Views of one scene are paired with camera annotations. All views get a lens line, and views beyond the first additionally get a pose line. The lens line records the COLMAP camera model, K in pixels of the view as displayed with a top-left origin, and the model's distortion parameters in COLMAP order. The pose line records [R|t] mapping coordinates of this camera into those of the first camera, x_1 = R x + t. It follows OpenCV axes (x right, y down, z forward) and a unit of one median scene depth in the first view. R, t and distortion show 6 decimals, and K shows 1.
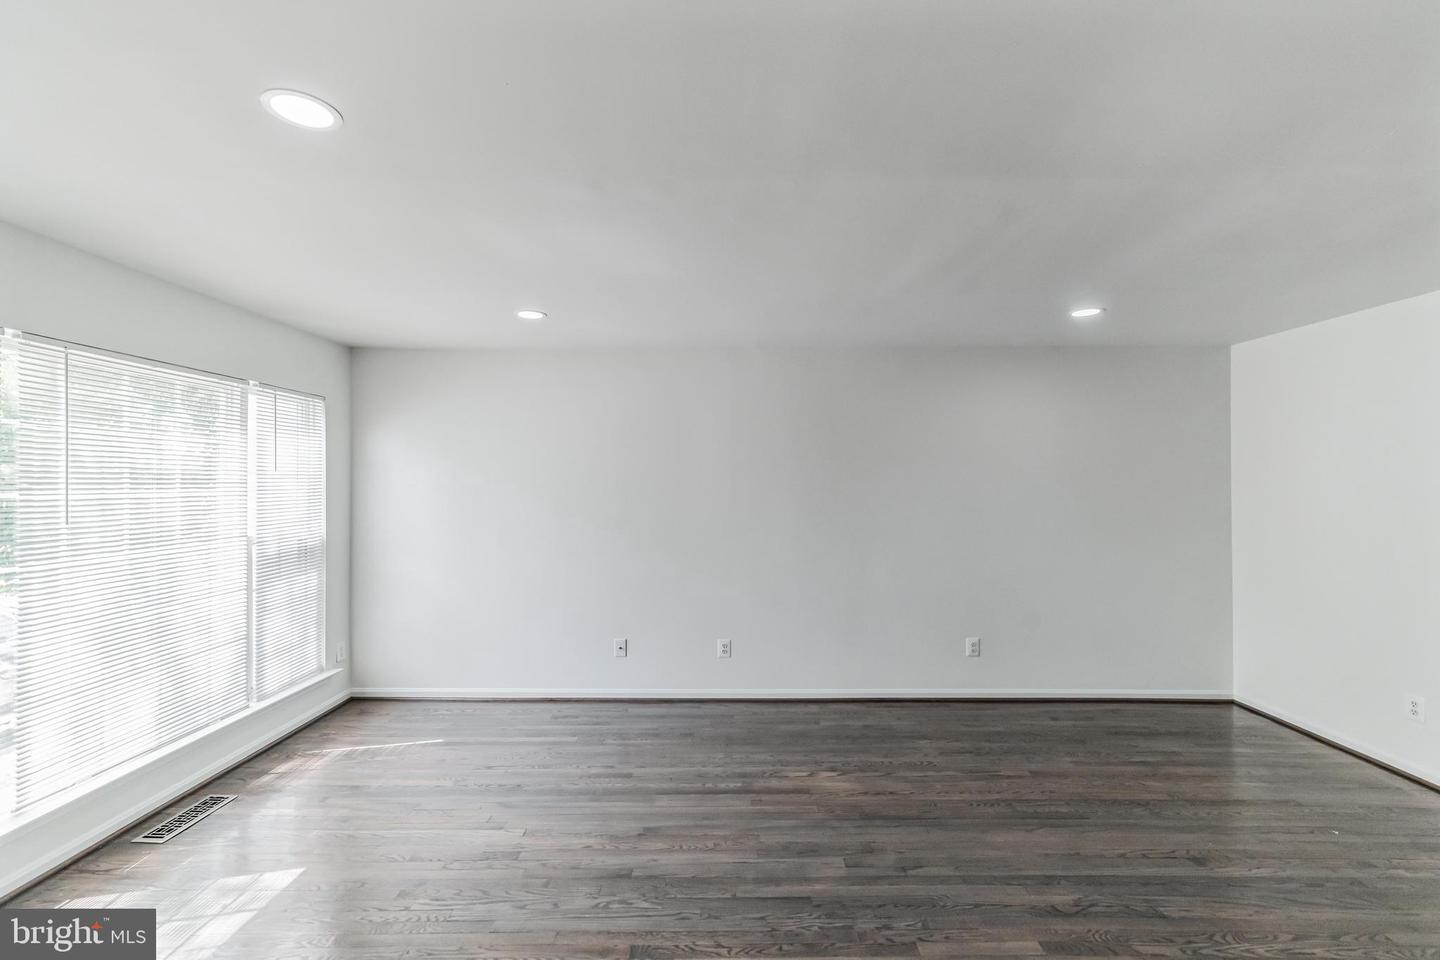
lens RADIAL K [[623.9, 0, 720.0], [0, 623.9, 480.0], [0, 0, 1]] dist [0.001347, 0.000412]
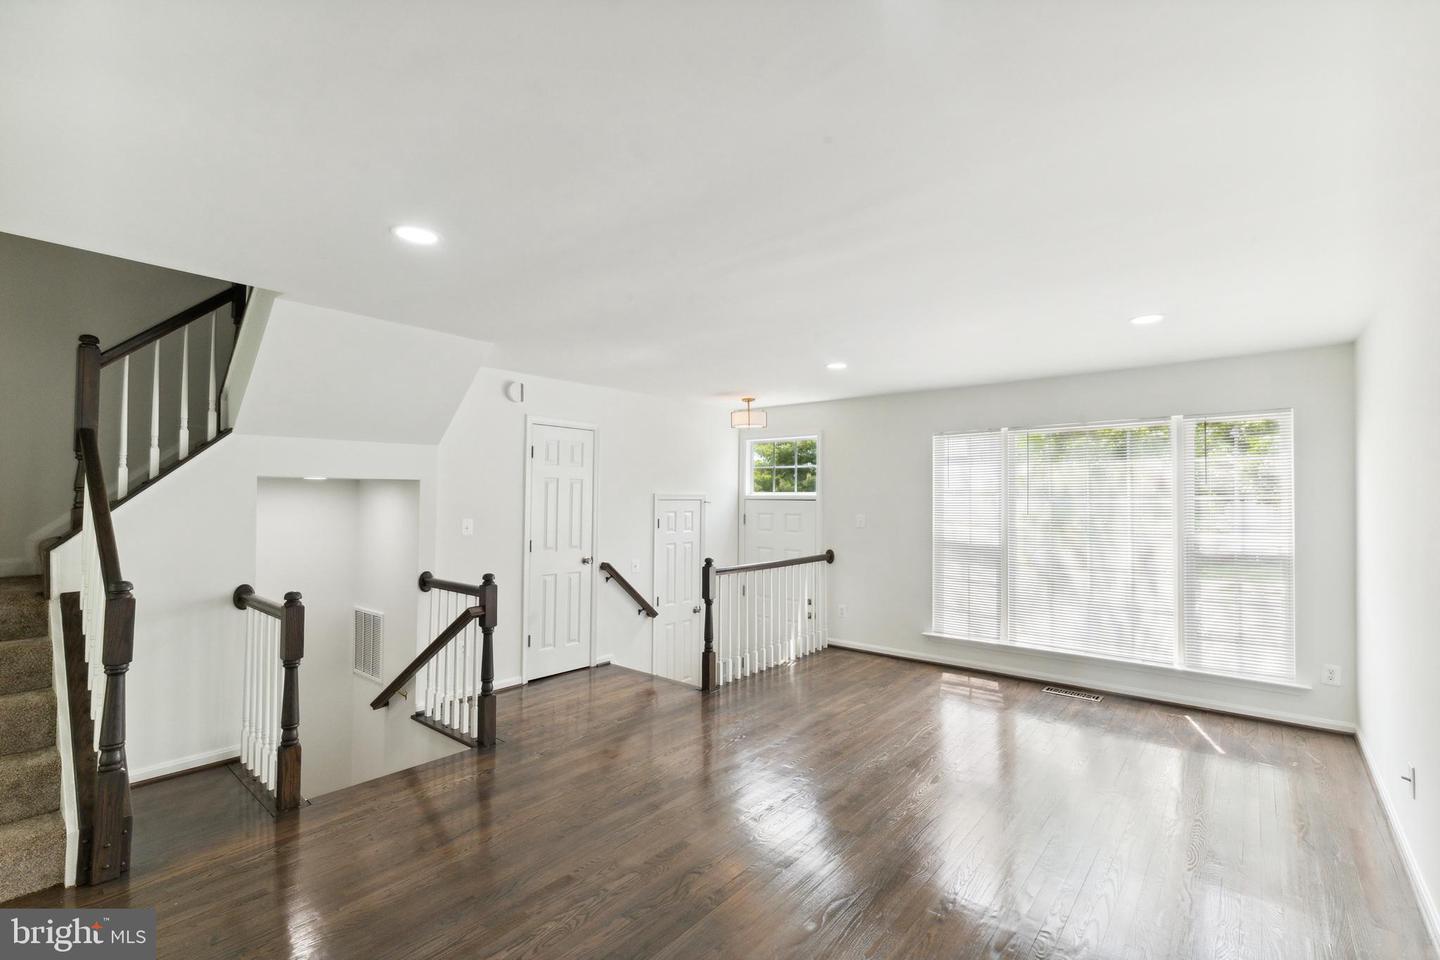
lens RADIAL K [[623.9, 0, 720.0], [0, 623.9, 480.0], [0, 0, 1]] dist [0.001347, 0.000412]
pose [[-0.622492, -0.021779, -0.782323, 0.907304], [-0.001686, 0.999648, -0.026488, 0.011965], [0.782624, -0.015170, -0.622309, 1.125678]]
